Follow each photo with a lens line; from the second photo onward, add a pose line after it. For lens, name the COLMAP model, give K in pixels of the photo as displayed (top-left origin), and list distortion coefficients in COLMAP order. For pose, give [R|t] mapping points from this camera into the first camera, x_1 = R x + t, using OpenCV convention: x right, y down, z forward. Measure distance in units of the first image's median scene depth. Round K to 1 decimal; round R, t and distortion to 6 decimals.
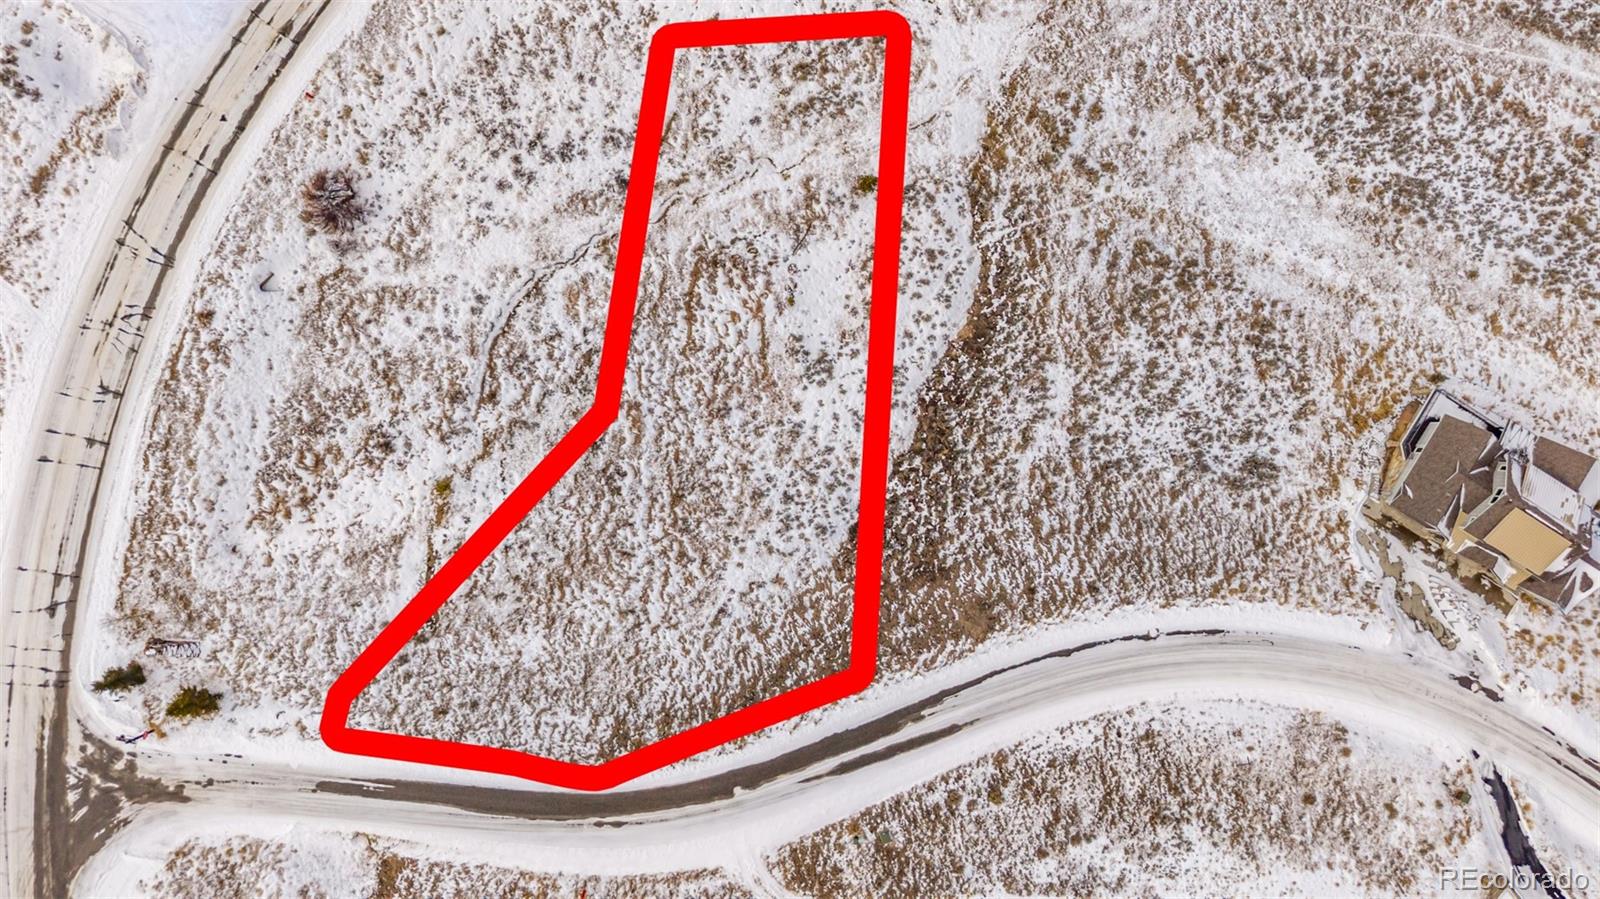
lens RADIAL K [[1067.4, 0, 809.7], [0, 1067.4, 453.4], [0, 0, 1]] dist [0.057944, -0.089173]
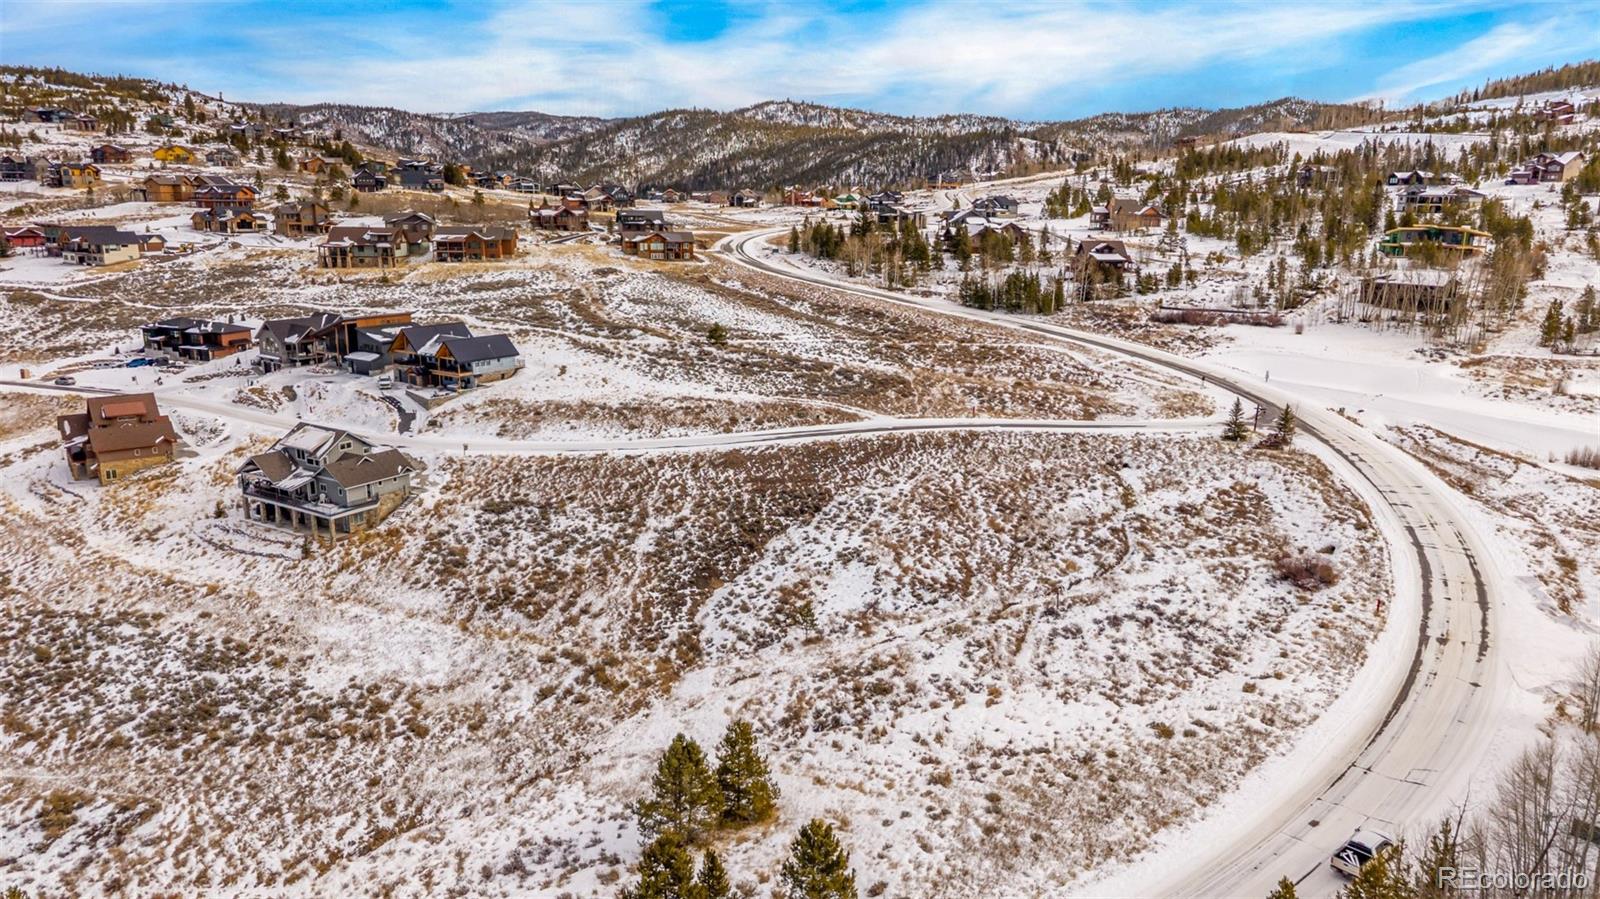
lens RADIAL K [[1067.4, 0, 809.7], [0, 1067.4, 453.4], [0, 0, 1]] dist [0.057944, -0.089173]
pose [[-0.998458, -0.051011, -0.021885, 0.082612], [-0.009289, -0.235174, 0.971909, -1.181524], [-0.054725, 0.970614, 0.234338, 0.617590]]
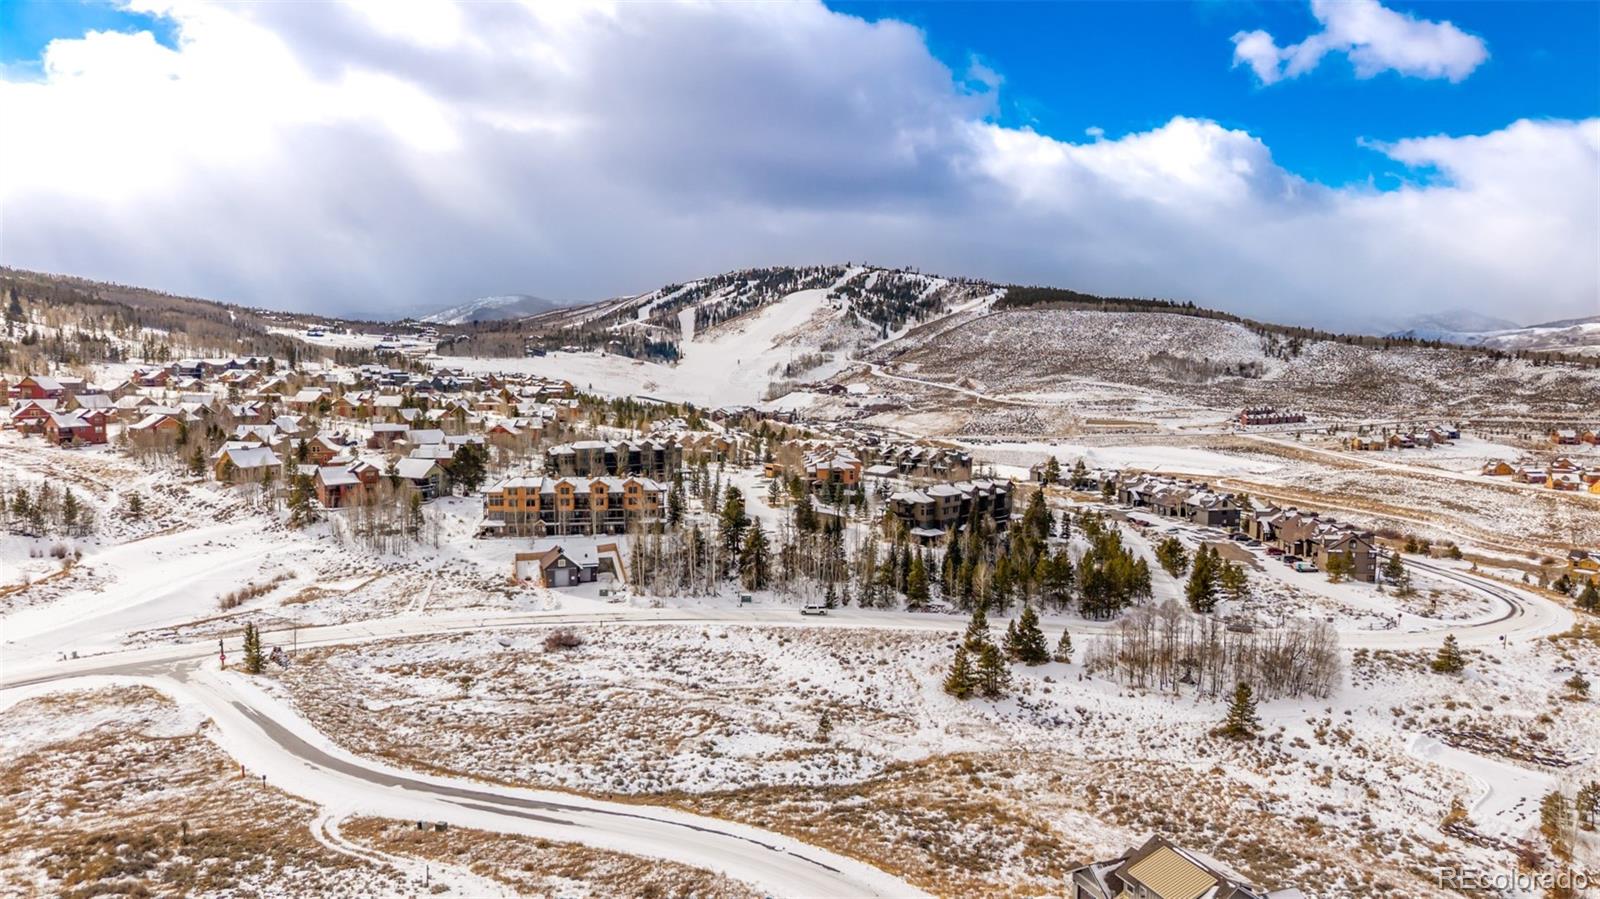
lens RADIAL K [[1067.4, 0, 809.7], [0, 1067.4, 453.4], [0, 0, 1]] dist [0.057944, -0.089173]
pose [[0.804556, 0.024177, -0.593384, 0.867216], [-0.593307, 0.076481, -0.801335, 0.860862], [0.026009, 0.996778, 0.075877, 0.535443]]
